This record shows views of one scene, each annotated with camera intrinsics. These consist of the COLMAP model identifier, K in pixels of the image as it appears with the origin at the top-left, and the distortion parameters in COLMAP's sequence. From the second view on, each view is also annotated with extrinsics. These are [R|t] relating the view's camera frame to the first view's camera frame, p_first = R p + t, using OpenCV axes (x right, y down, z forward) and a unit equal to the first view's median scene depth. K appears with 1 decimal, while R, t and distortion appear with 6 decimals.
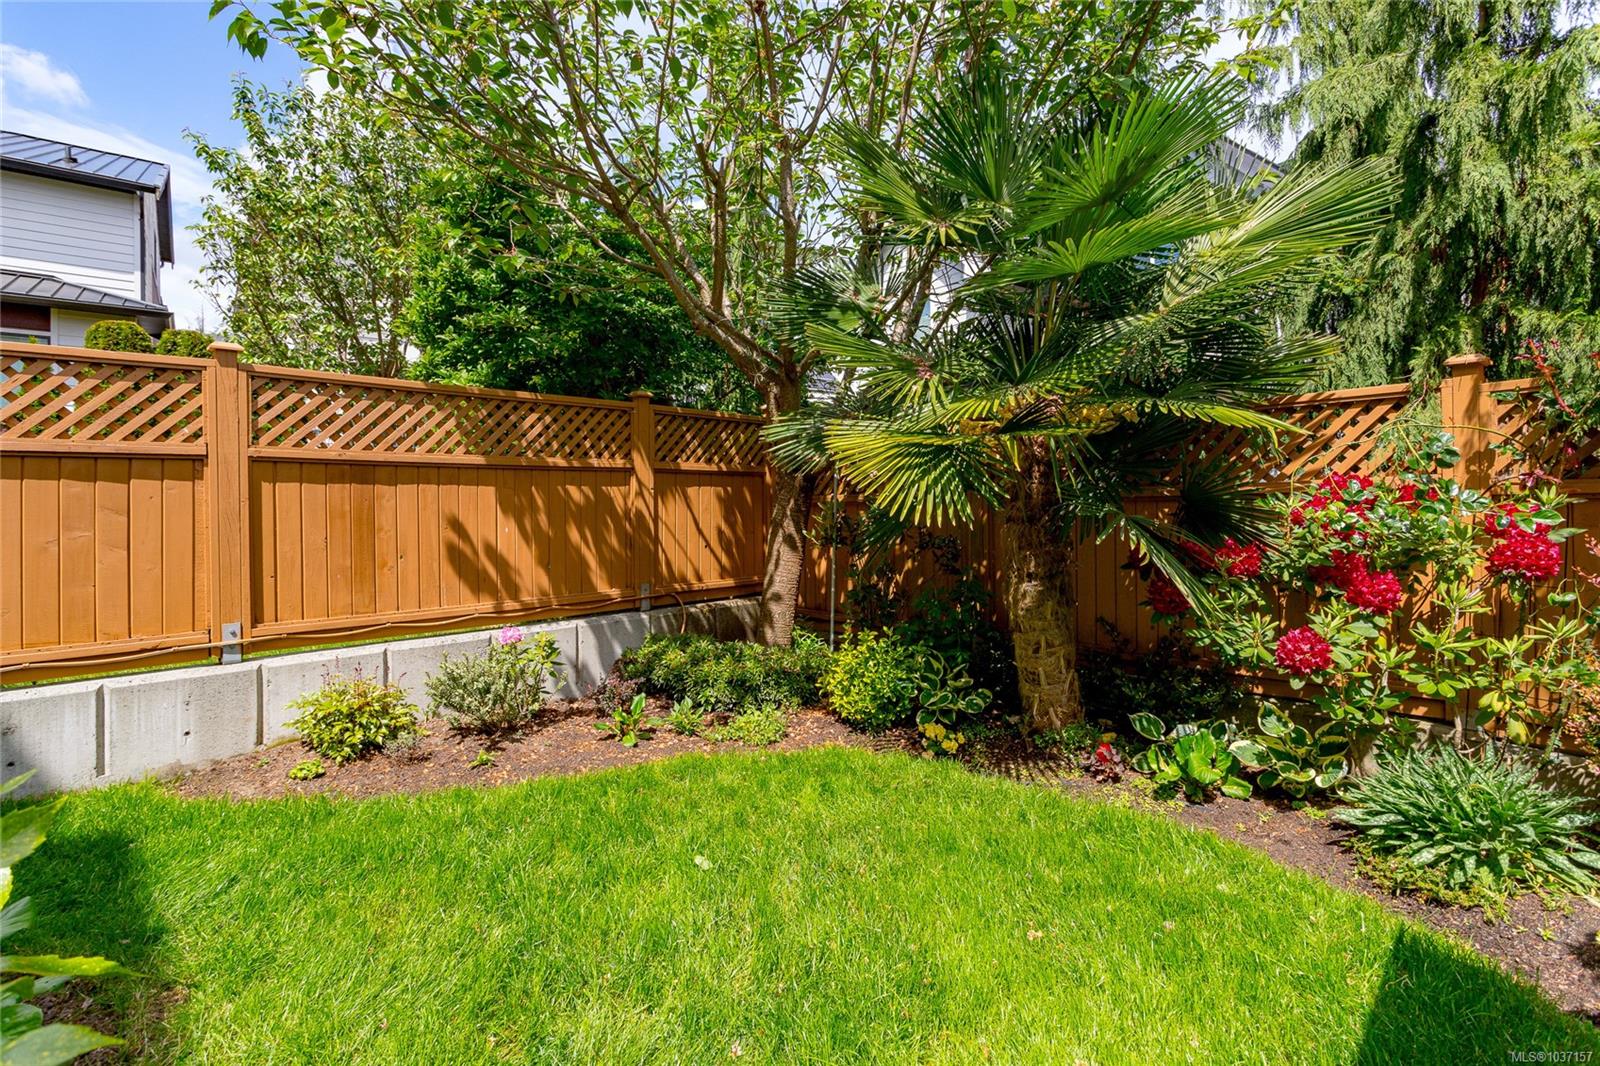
lens RADIAL K [[763.8, 0, 800.3], [0, 763.8, 489.6], [0, 0, 1]] dist [0.000968, 0.000172]
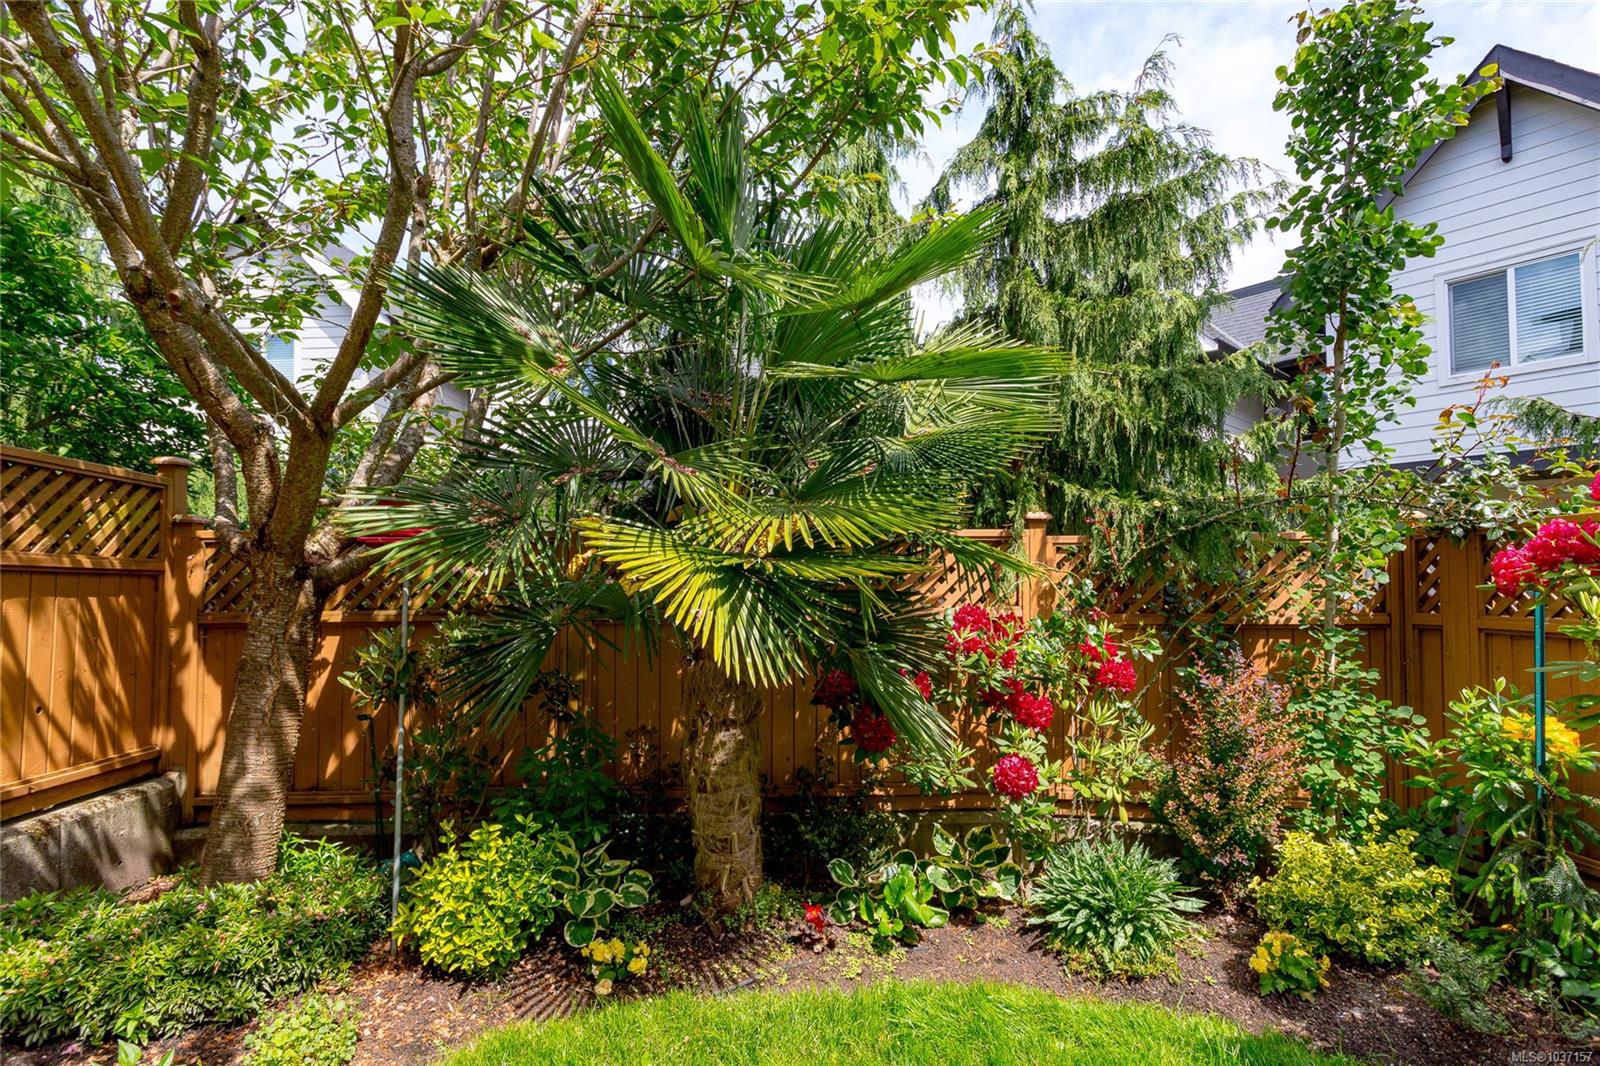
lens RADIAL K [[784.5, 0, 800.0], [0, 784.5, 533.0], [0, 0, 1]] dist [0.002623, 0.000048]
pose [[0.653396, 0.055356, 0.754989, -0.309049], [-0.025558, 0.998367, -0.051082, -0.053445], [-0.756584, 0.014080, 0.653744, 0.372630]]
